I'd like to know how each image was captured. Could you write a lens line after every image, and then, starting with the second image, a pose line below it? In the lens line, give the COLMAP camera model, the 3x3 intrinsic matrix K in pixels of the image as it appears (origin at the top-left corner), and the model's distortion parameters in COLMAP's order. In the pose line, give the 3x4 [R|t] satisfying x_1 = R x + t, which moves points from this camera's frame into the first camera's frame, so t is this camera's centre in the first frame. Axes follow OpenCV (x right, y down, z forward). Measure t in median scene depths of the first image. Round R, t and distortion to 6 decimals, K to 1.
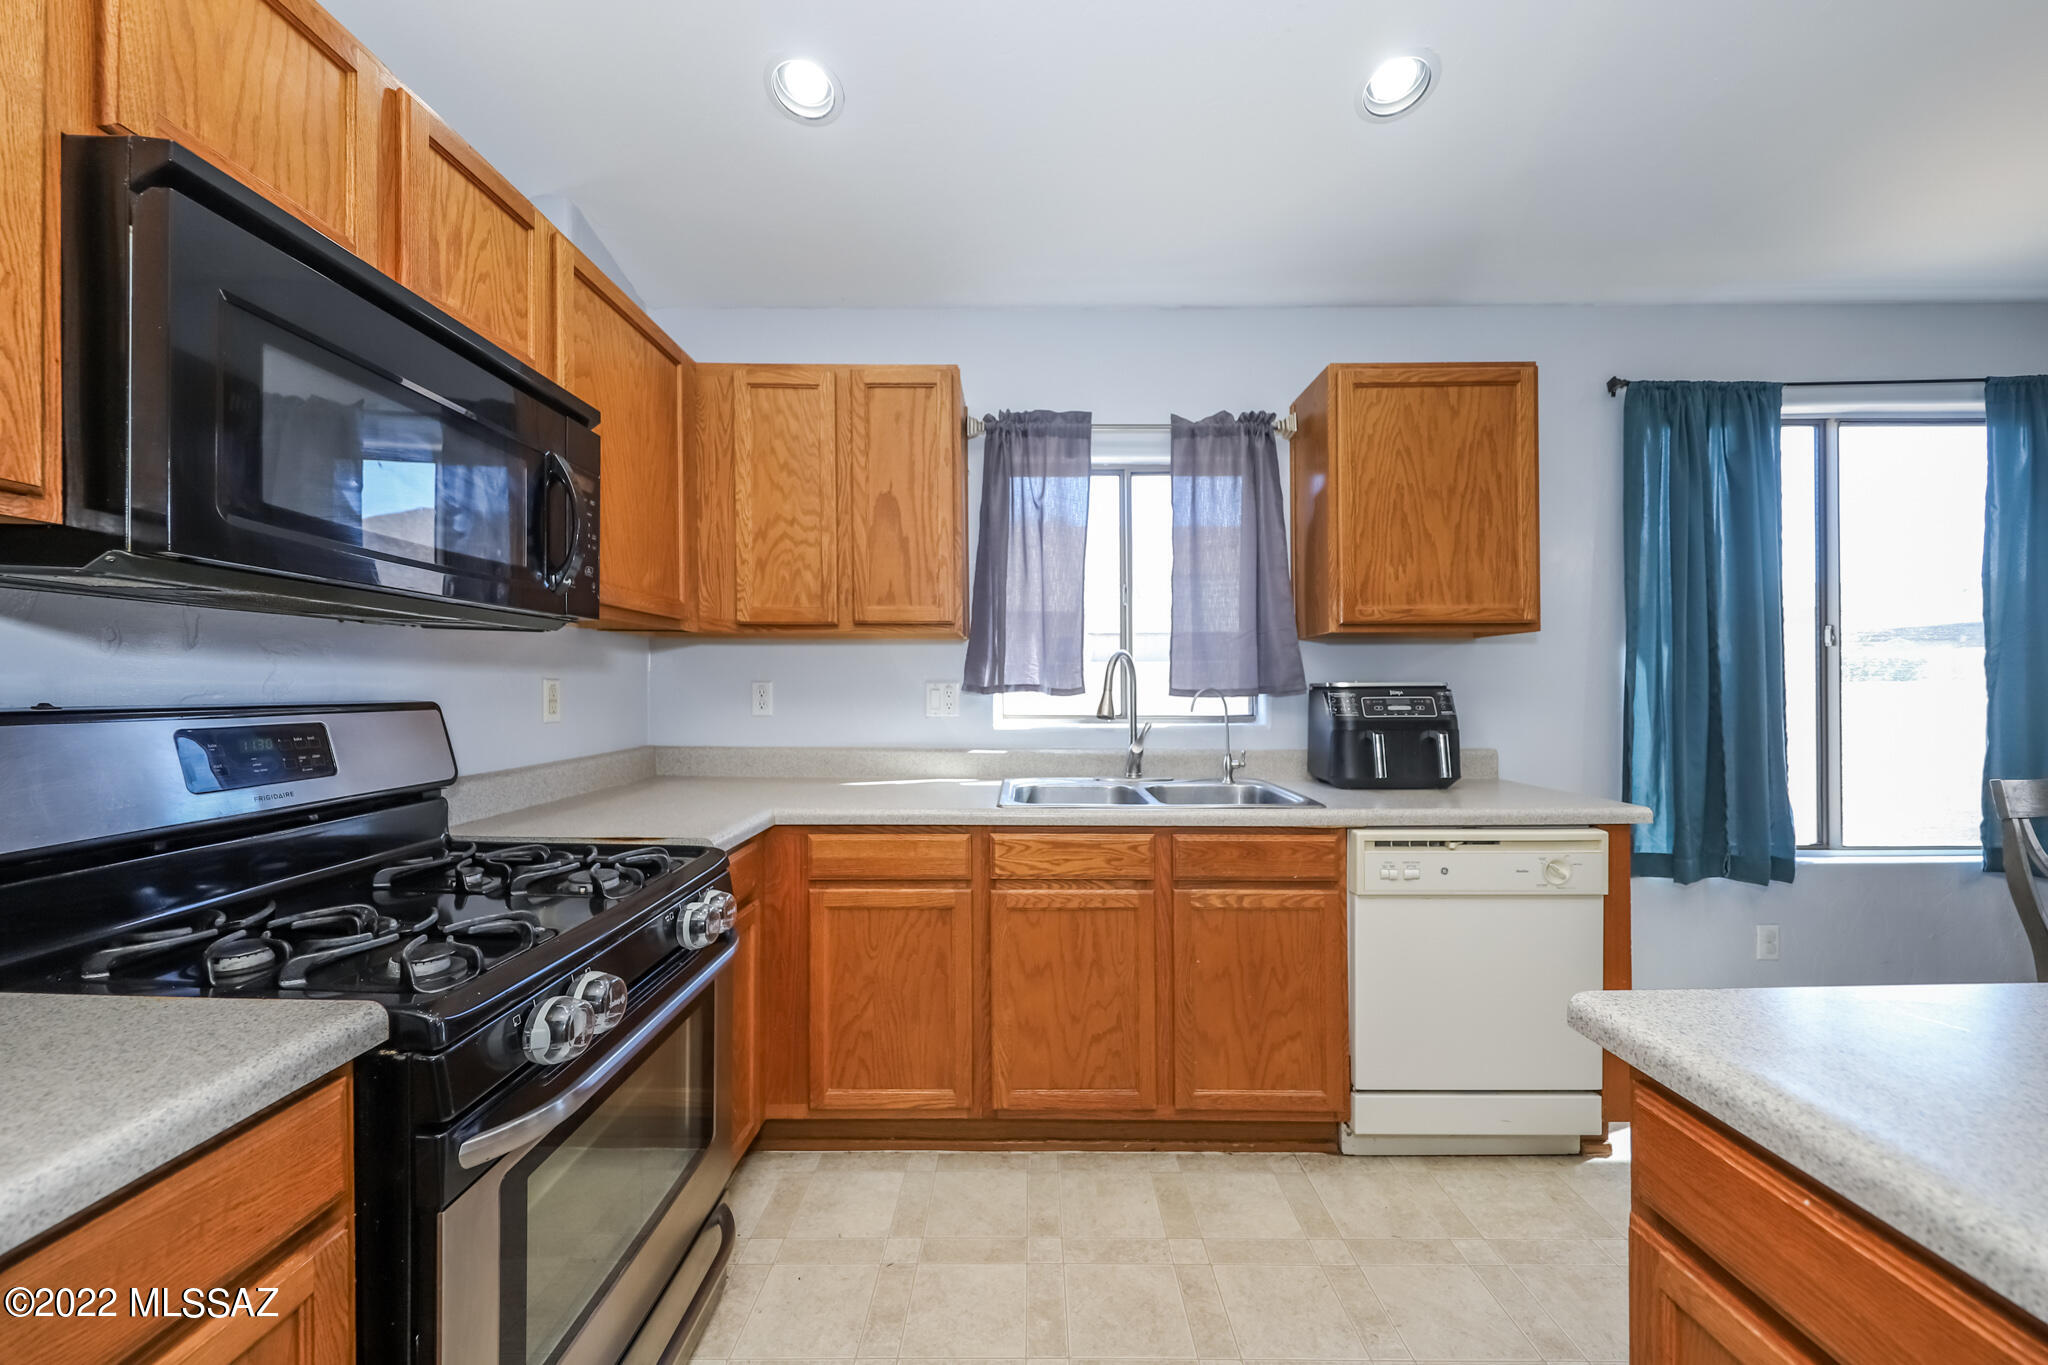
lens RADIAL K [[680.3, 0, 1055.2], [0, 680.3, 716.6], [0, 0, 1]] dist [0.013807, -0.000148]
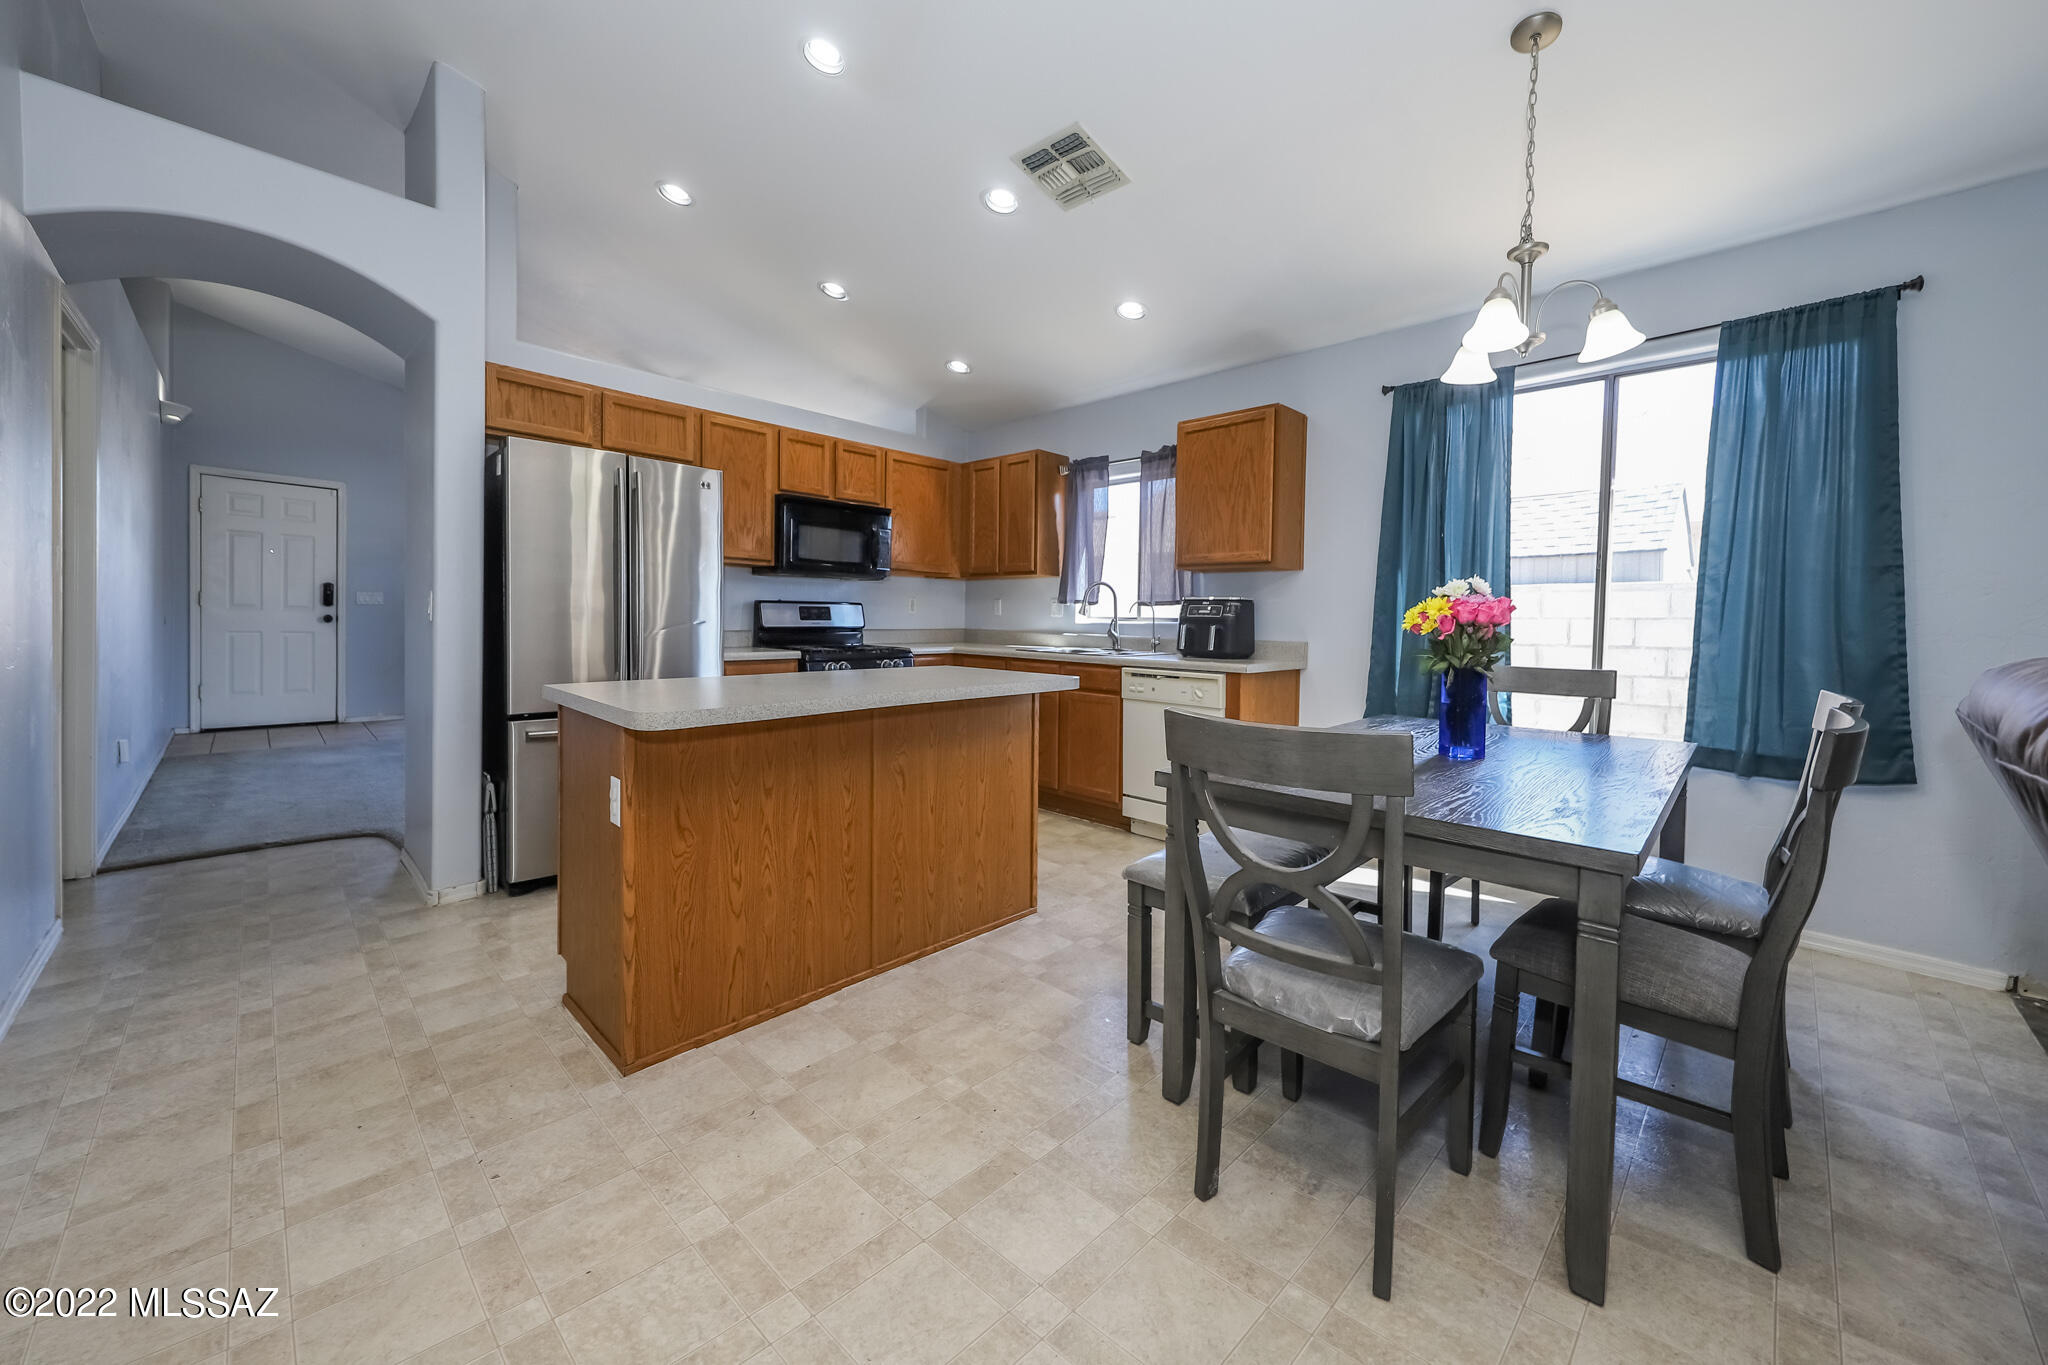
lens RADIAL K [[787.1, 0, 1072.0], [0, 787.1, 643.9], [0, 0, 1]] dist [0.000538, -0.000439]
pose [[0.722694, 0.038798, -0.690078, 1.670844], [-0.033545, 0.999216, 0.021048, 0.040562], [0.690353, 0.007938, 0.723429, -0.713302]]
